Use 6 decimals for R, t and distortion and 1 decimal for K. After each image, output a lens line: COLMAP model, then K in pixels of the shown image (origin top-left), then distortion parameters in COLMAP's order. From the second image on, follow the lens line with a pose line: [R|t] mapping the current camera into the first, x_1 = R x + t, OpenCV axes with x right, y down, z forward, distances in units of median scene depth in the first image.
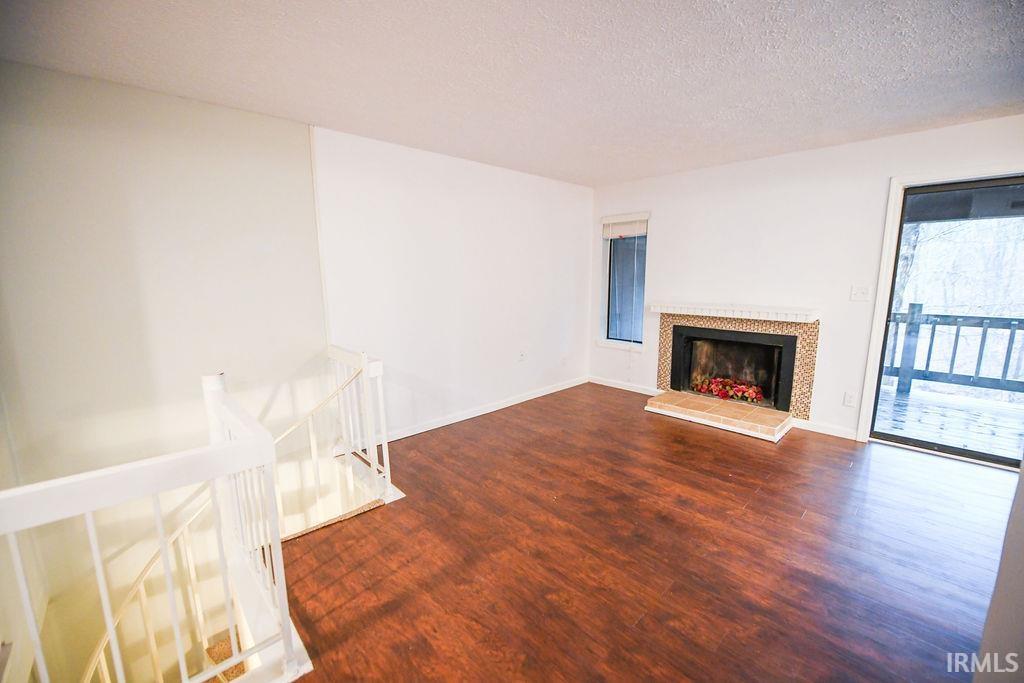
lens RADIAL K [[408.2, 0, 512.0], [0, 408.2, 341.5], [0, 0, 1]] dist [-0.015632, -0.001012]
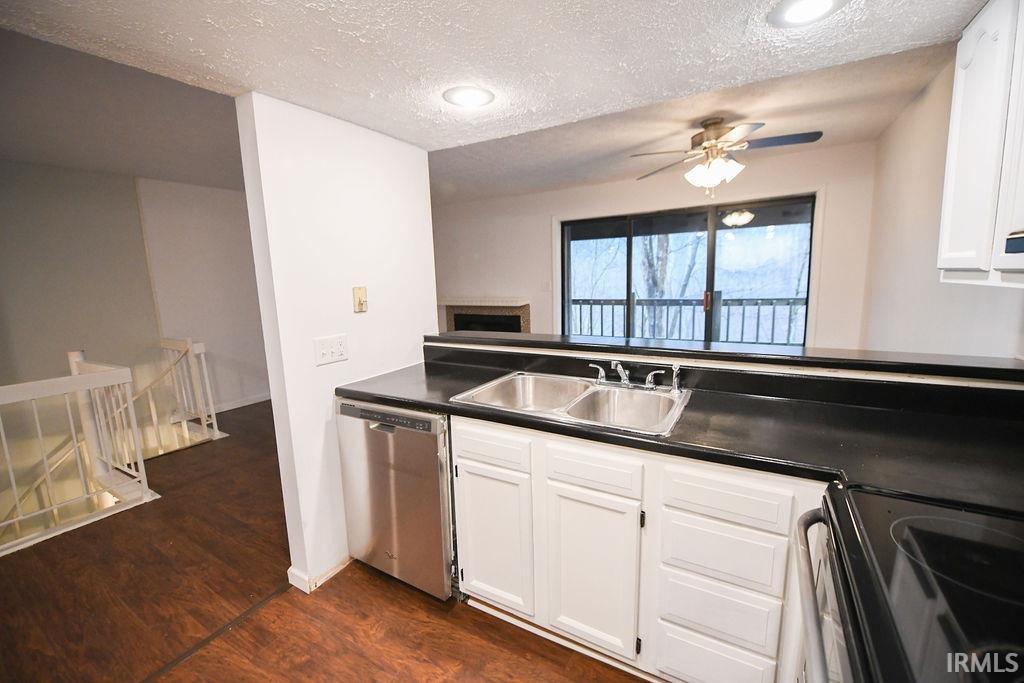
lens RADIAL K [[421.3, 0, 512.0], [0, 421.3, 341.5], [0, 0, 1]] dist [-0.017638, -0.000238]
pose [[0.960155, -0.066612, 0.271415, 0.232158], [0.069837, 0.997556, -0.002227, 0.084508], [-0.270603, 0.021093, 0.962460, -0.512476]]
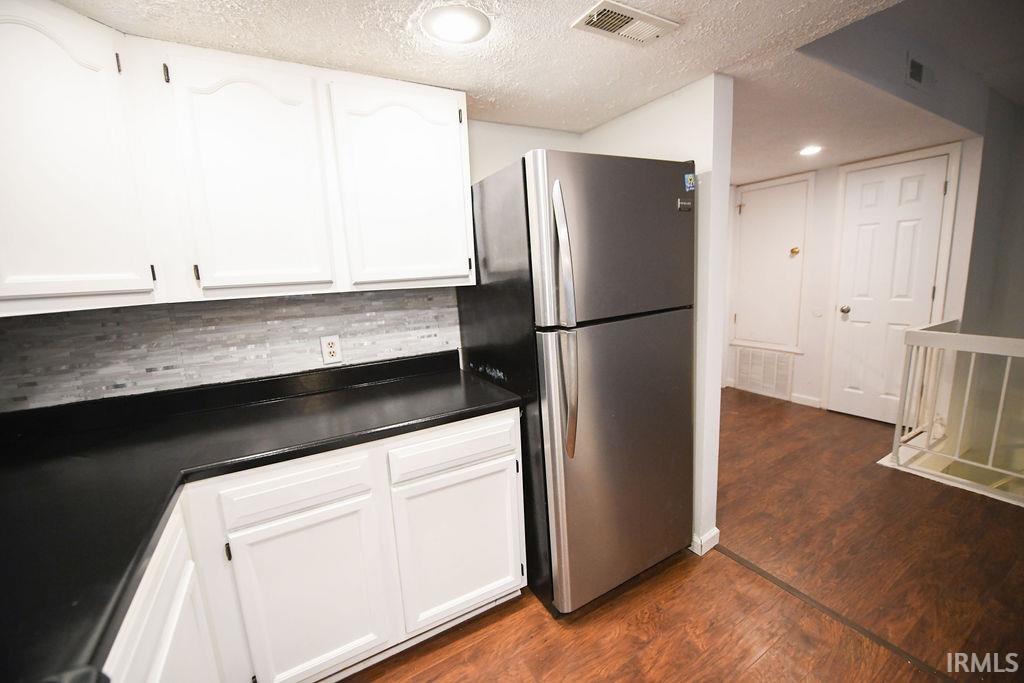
lens RADIAL K [[395.7, 0, 512.0], [0, 395.7, 341.5], [0, 0, 1]] dist [-0.011793, 0.000097]
pose [[-0.241517, 0.188669, -0.951879, 0.406126], [-0.107190, 0.969728, 0.219404, 0.053546], [0.964458, 0.155022, -0.213982, -0.304291]]
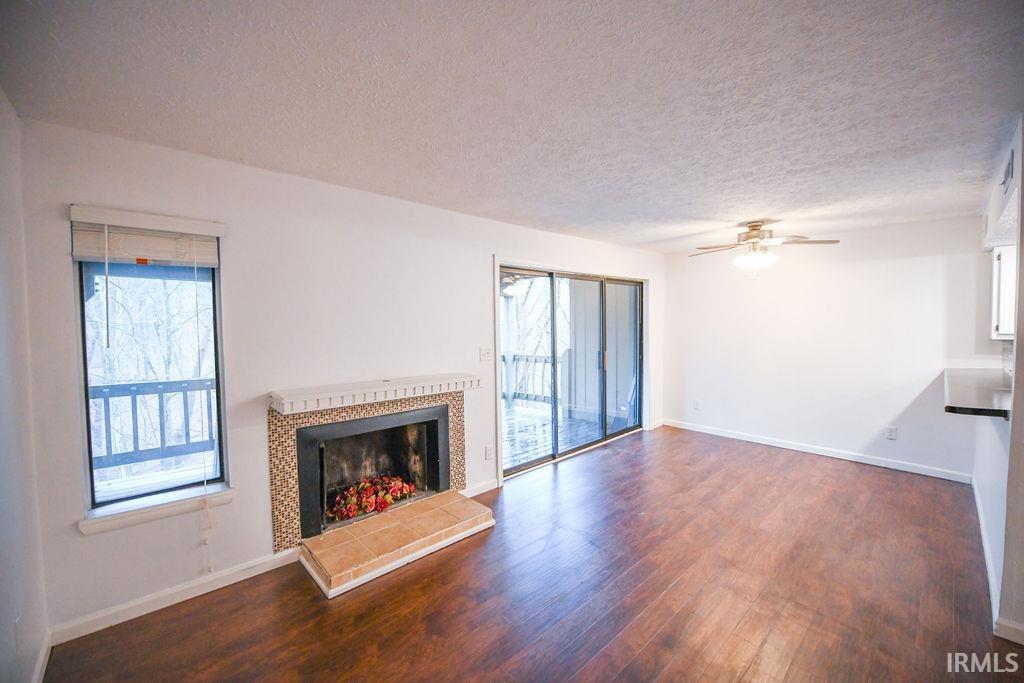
lens RADIAL K [[408.2, 0, 512.0], [0, 408.2, 341.5], [0, 0, 1]] dist [-0.015632, -0.001012]
pose [[0.007516, -0.032482, 0.999444, -0.210475], [0.171886, 0.984638, 0.030708, -0.154681], [-0.985088, 0.171560, 0.012984, 0.808157]]
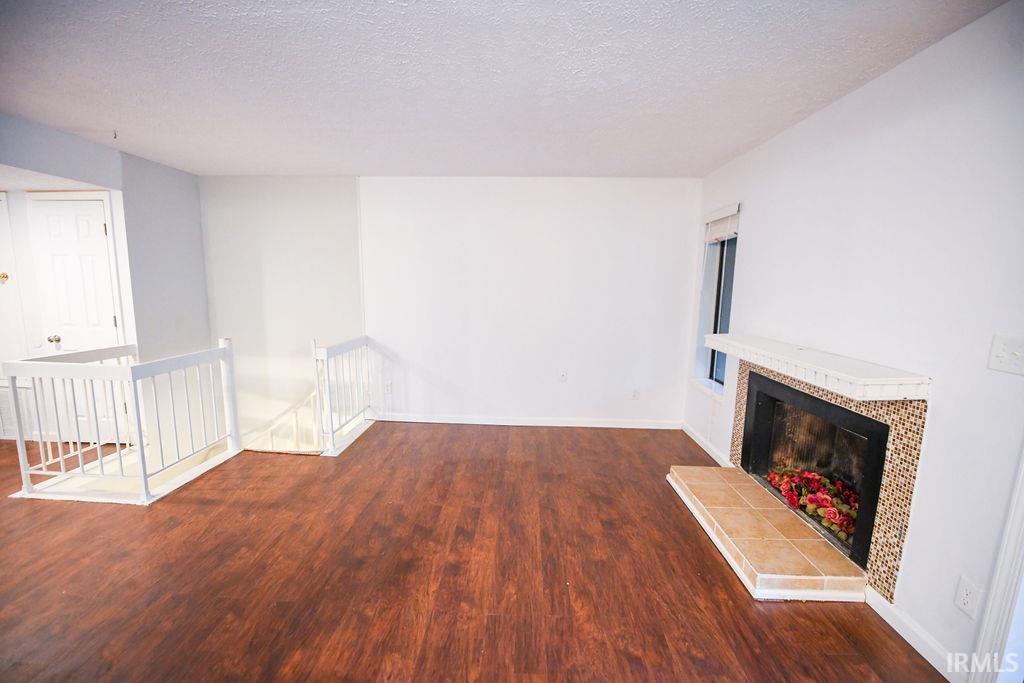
lens RADIAL K [[408.2, 0, 512.0], [0, 408.2, 341.5], [0, 0, 1]] dist [-0.015632, -0.001012]
pose [[0.703160, 0.118737, -0.701048, 0.700340], [-0.135817, 0.990233, 0.031490, -0.067321], [0.697940, 0.073072, 0.712419, 0.317248]]
